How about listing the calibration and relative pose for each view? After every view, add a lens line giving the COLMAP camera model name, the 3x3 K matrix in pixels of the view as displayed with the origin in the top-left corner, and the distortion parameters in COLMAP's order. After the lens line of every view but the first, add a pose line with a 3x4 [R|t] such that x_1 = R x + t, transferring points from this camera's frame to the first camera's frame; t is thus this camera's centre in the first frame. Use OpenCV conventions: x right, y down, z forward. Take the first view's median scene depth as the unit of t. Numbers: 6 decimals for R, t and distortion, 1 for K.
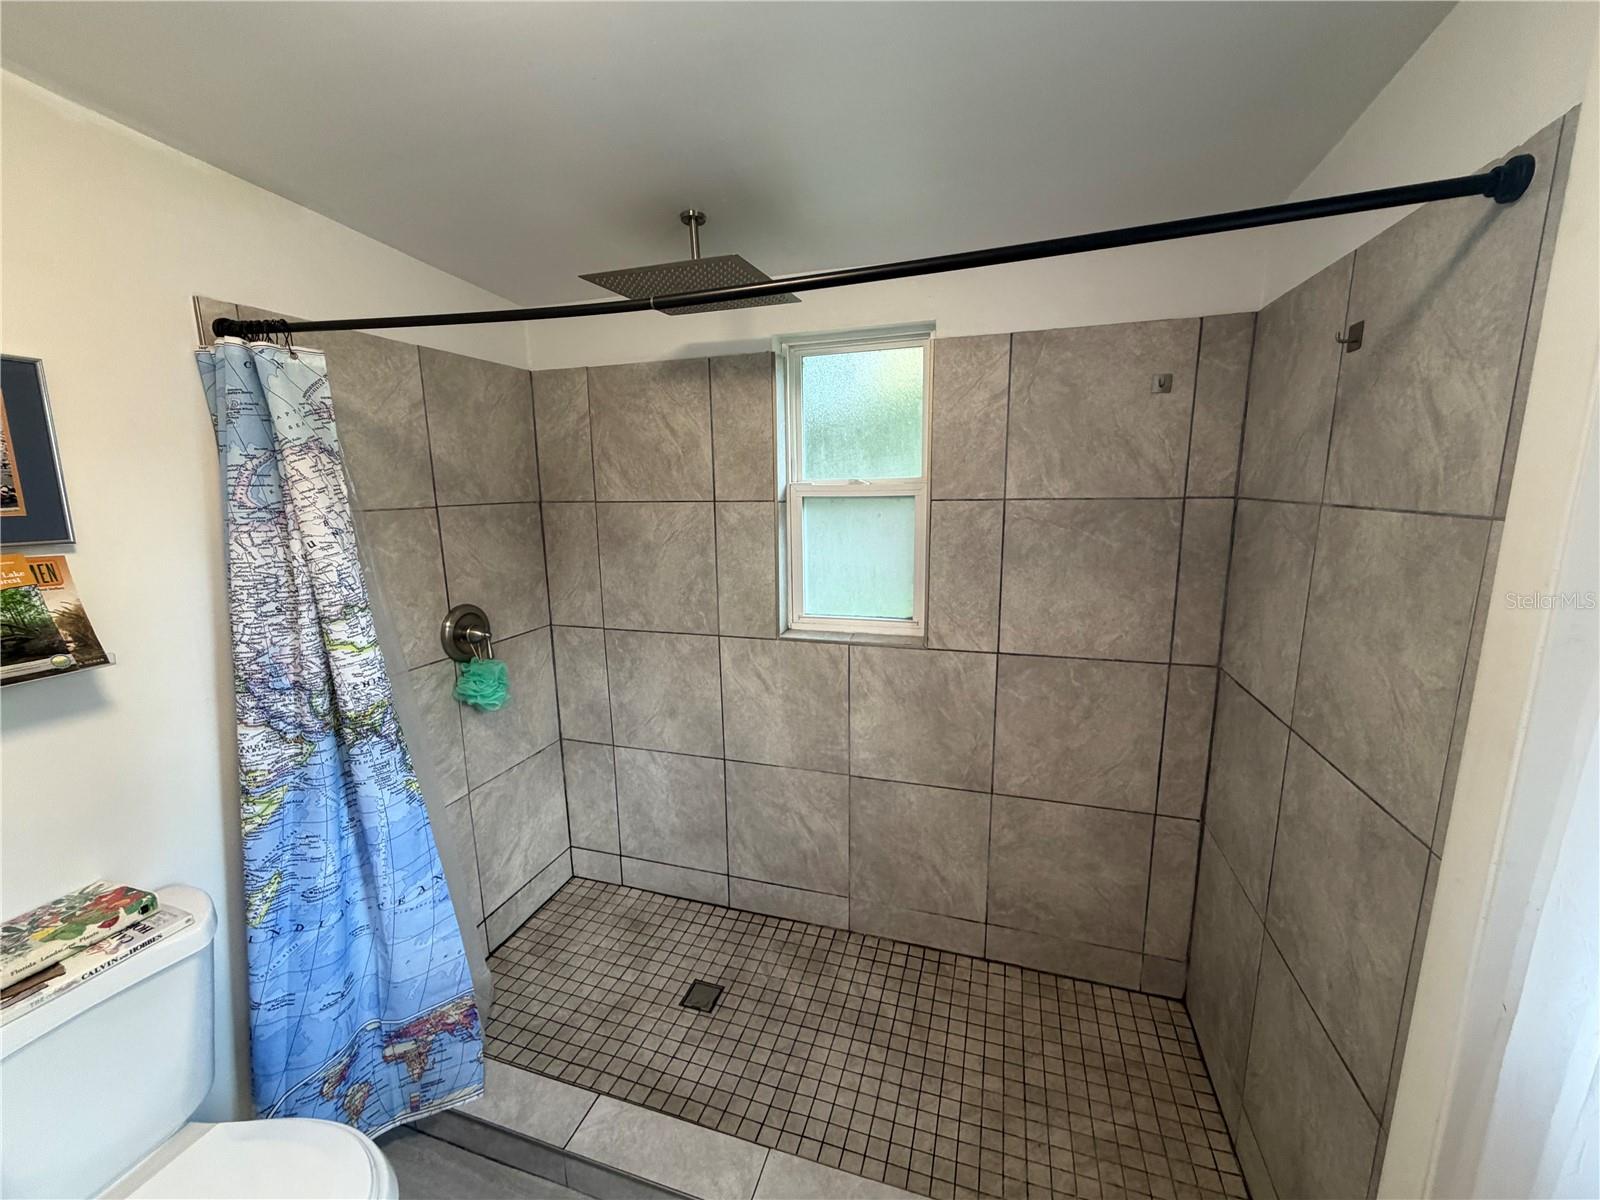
lens RADIAL K [[638.6, 0, 797.4], [0, 638.6, 598.4], [0, 0, 1]] dist [0.001599, 0.000817]
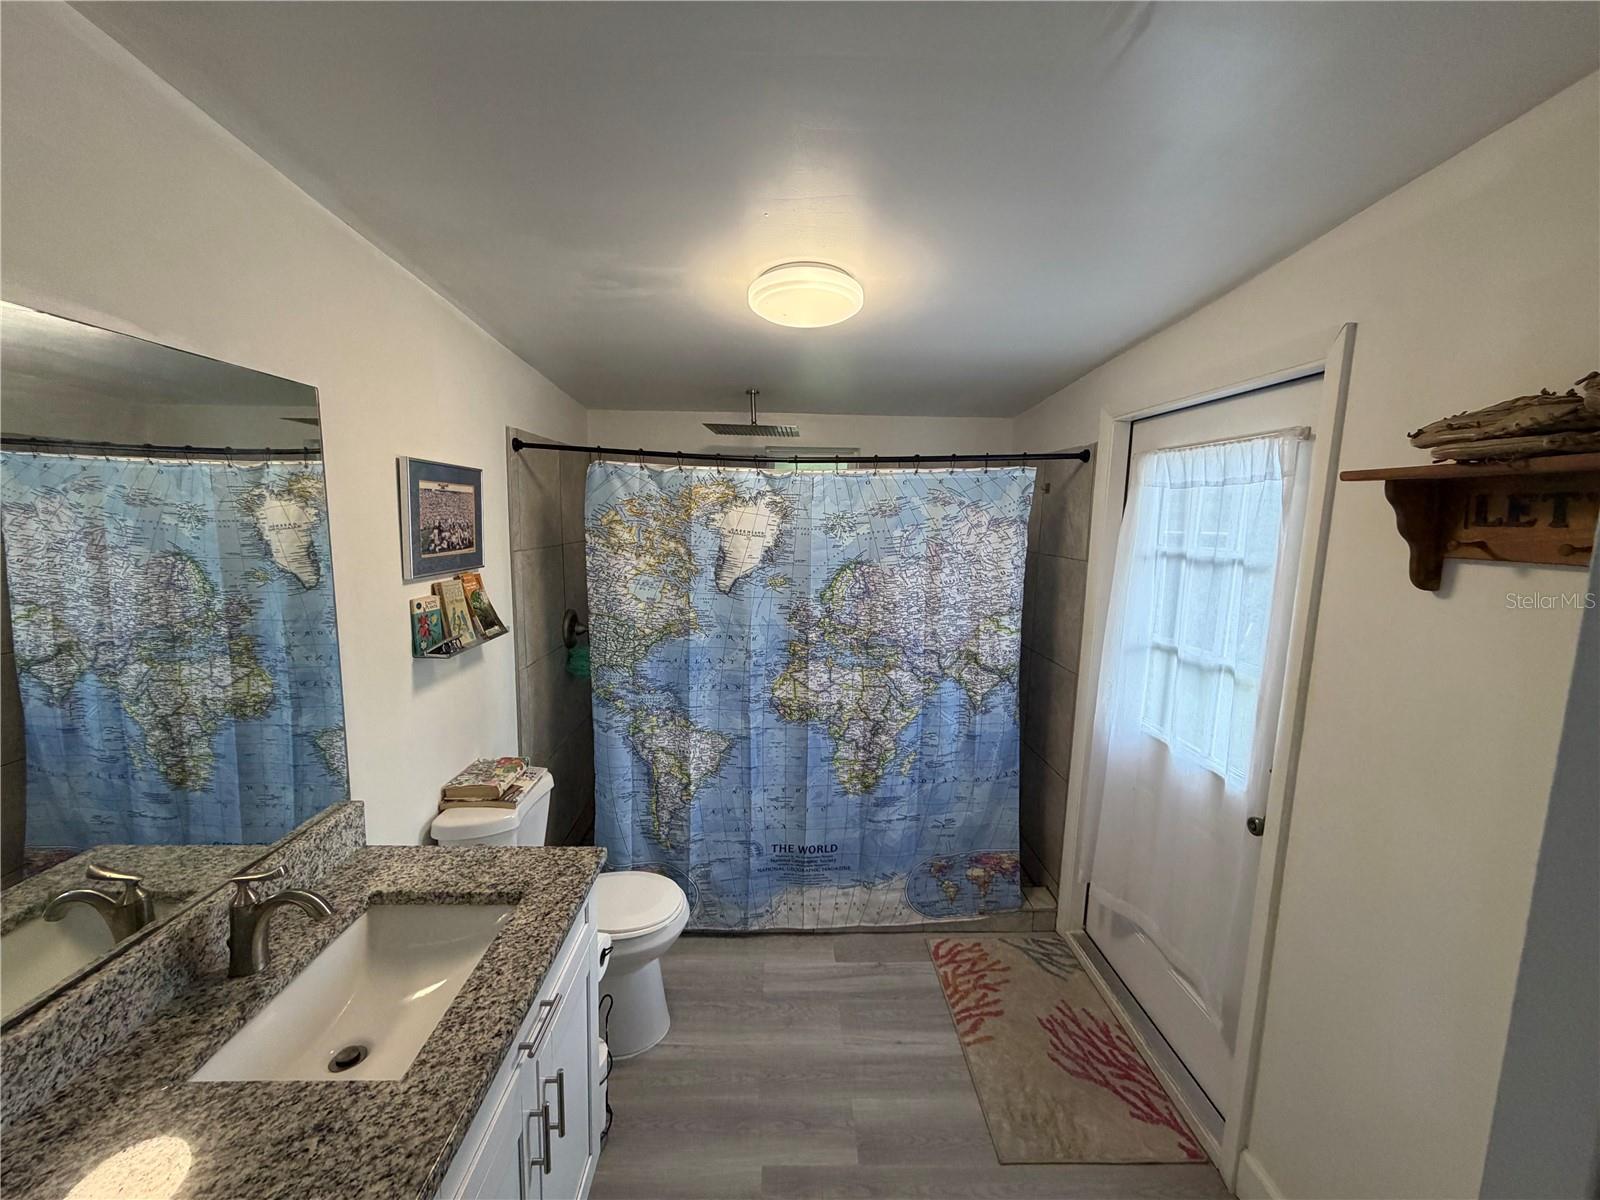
lens RADIAL K [[638.6, 0, 799.8], [0, 638.6, 598.7], [0, 0, 1]] dist [0.001599, 0.000817]
pose [[0.940797, -0.011693, 0.338768, -0.591036], [0.026861, 0.998834, -0.040121, 0.066771], [-0.337904, 0.046845, 0.940014, -0.666112]]
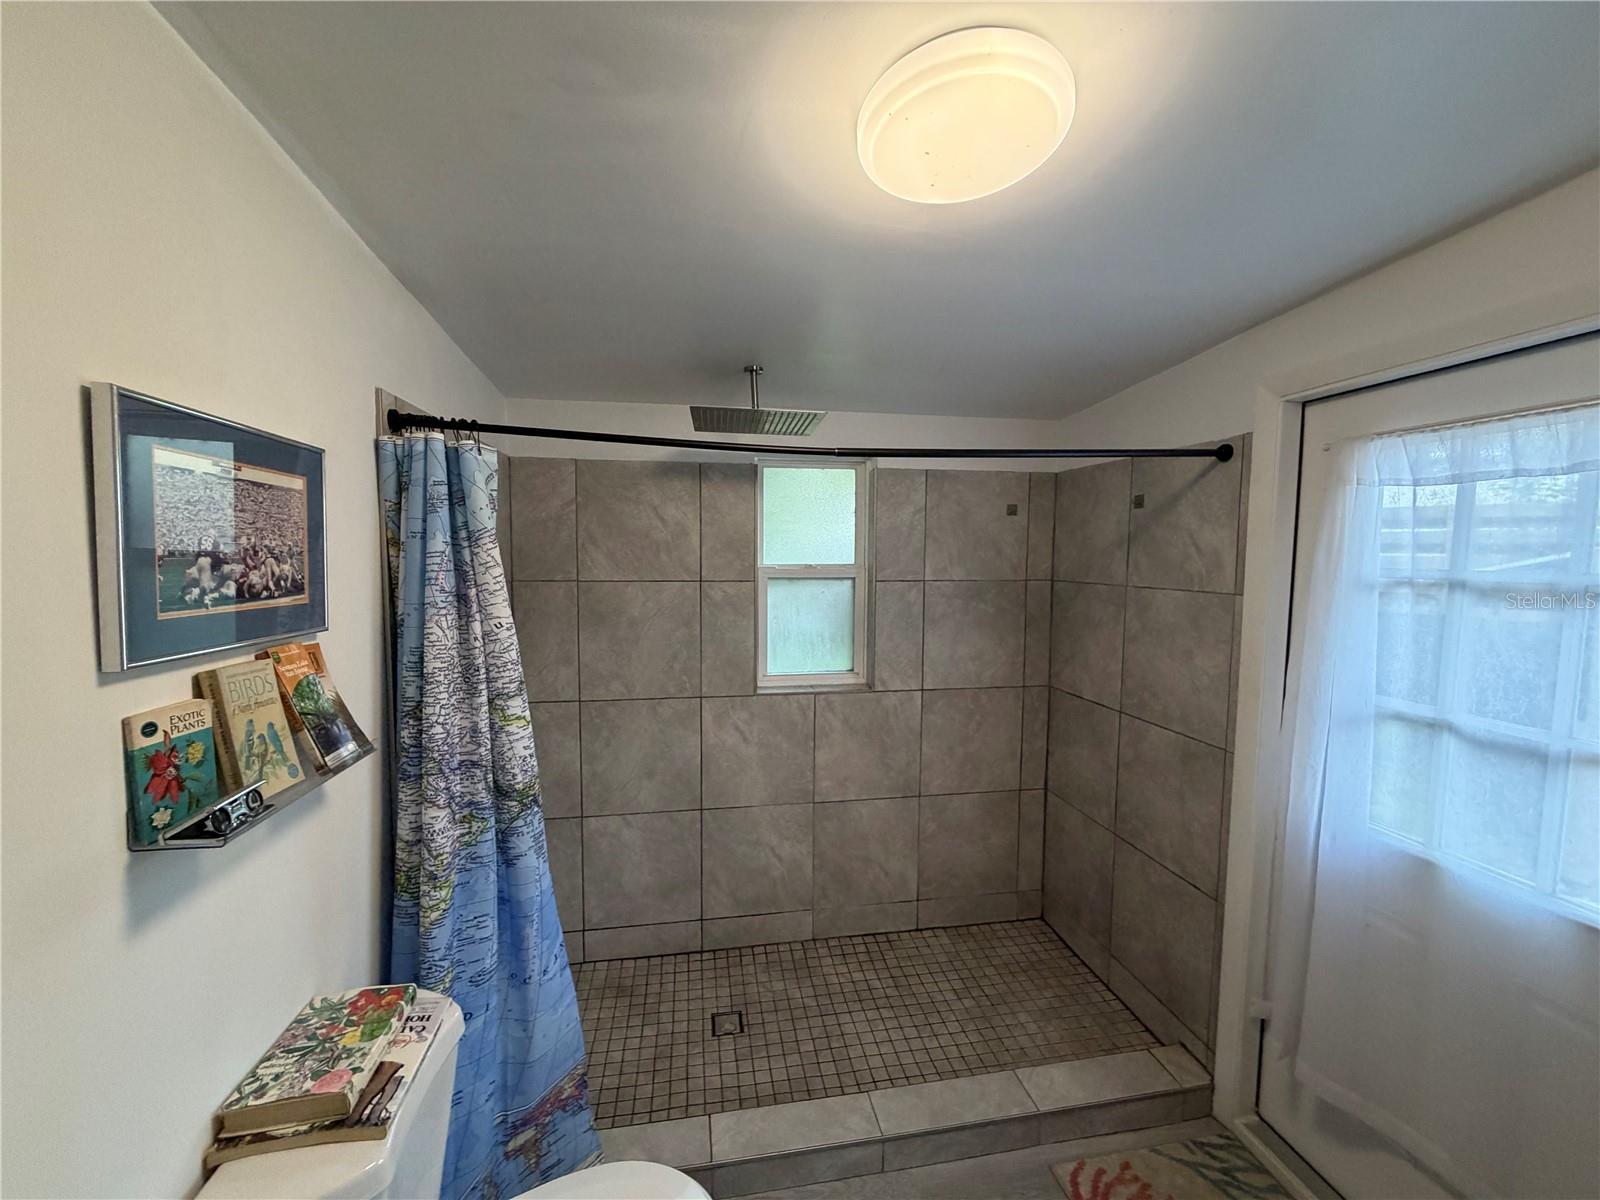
lens RADIAL K [[638.6, 0, 796.4], [0, 638.6, 598.9], [0, 0, 1]] dist [0.001599, 0.000817]
pose [[0.886227, -0.012426, 0.463084, -0.621086], [0.063558, 0.993449, -0.094975, 0.003563], [-0.458870, 0.113602, 0.881211, -0.132216]]
